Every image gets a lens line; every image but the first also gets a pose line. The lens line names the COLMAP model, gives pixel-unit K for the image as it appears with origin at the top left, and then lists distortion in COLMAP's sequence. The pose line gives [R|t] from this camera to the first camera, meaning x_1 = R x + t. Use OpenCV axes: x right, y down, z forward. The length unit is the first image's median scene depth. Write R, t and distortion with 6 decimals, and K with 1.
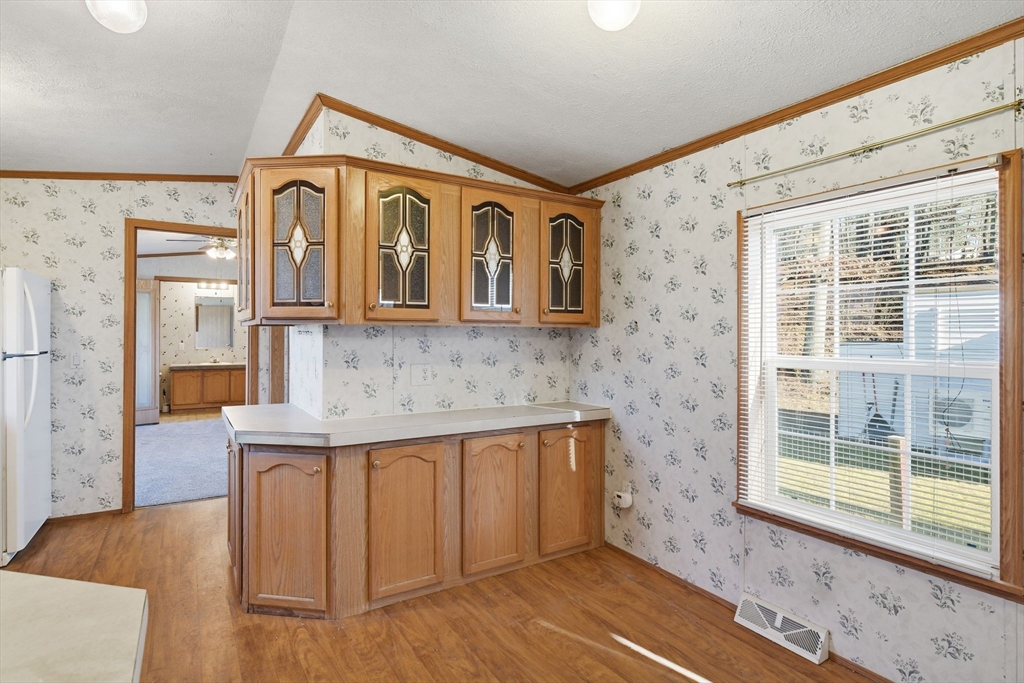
lens RADIAL K [[514.0, 0, 501.7], [0, 514.0, 333.7], [0, 0, 1]] dist [-0.013814, 0.002218]
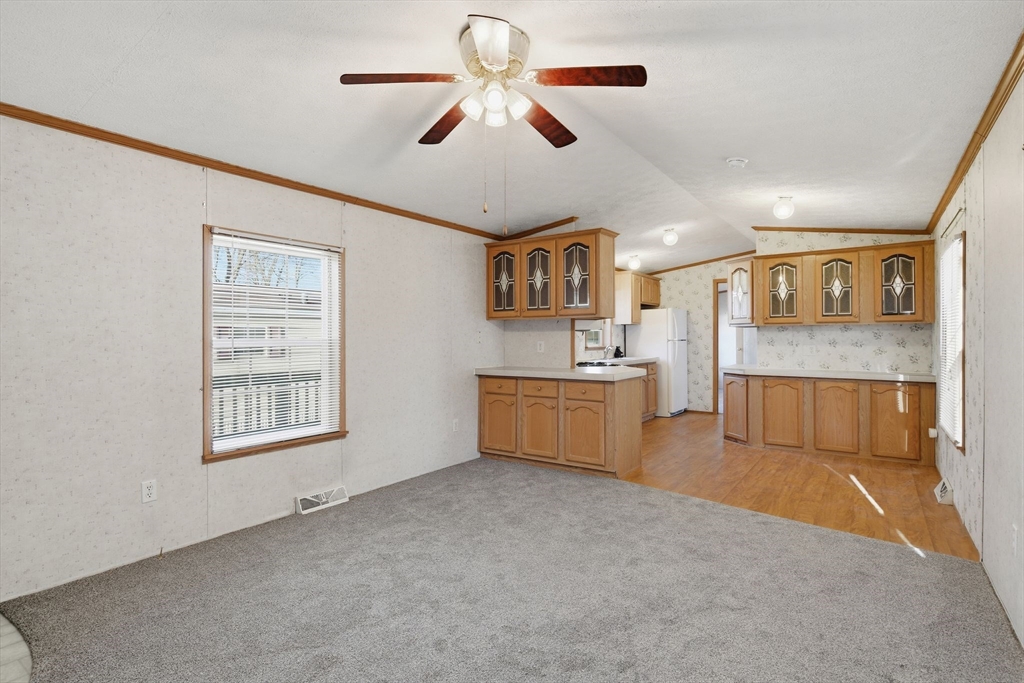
lens RADIAL K [[514.0, 0, 530.4], [0, 514.0, 336.3], [0, 0, 1]] dist [-0.013814, 0.002218]
pose [[0.407209, -0.007490, -0.913304, 1.245327], [0.005964, 0.999967, -0.005541, 0.032612], [0.913316, -0.003191, 0.407240, -0.801873]]
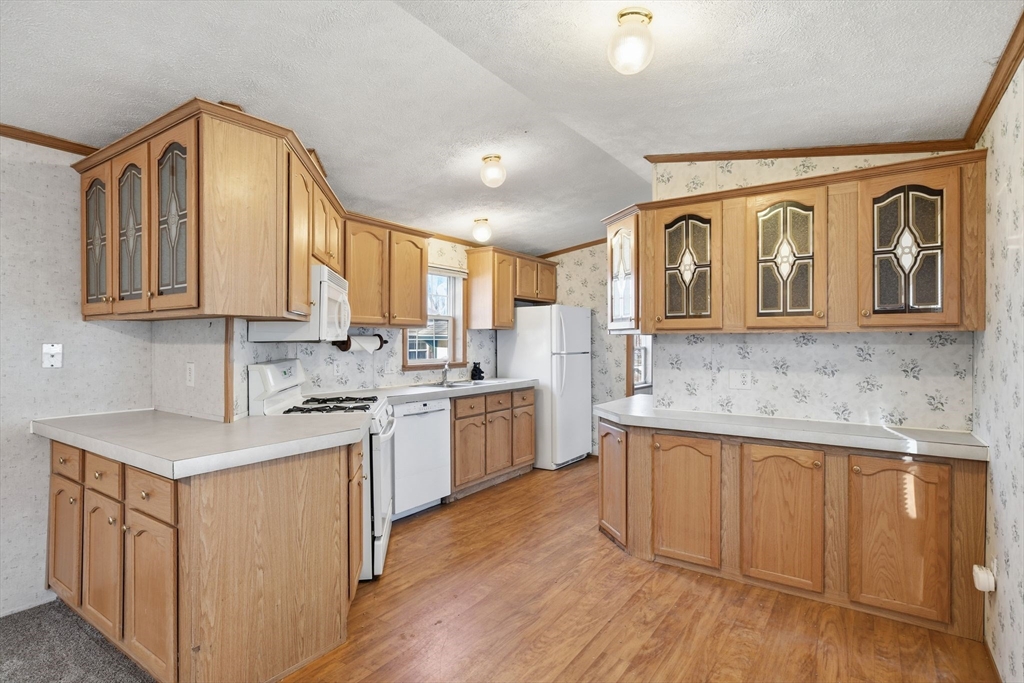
lens RADIAL K [[514.0, 0, 536.5], [0, 514.0, 342.7], [0, 0, 1]] dist [-0.013814, 0.002218]
pose [[0.421443, -0.000331, -0.906855, 0.651524], [0.002819, 0.999996, 0.000945, 0.002671], [0.906851, -0.002955, 0.421442, 0.180294]]
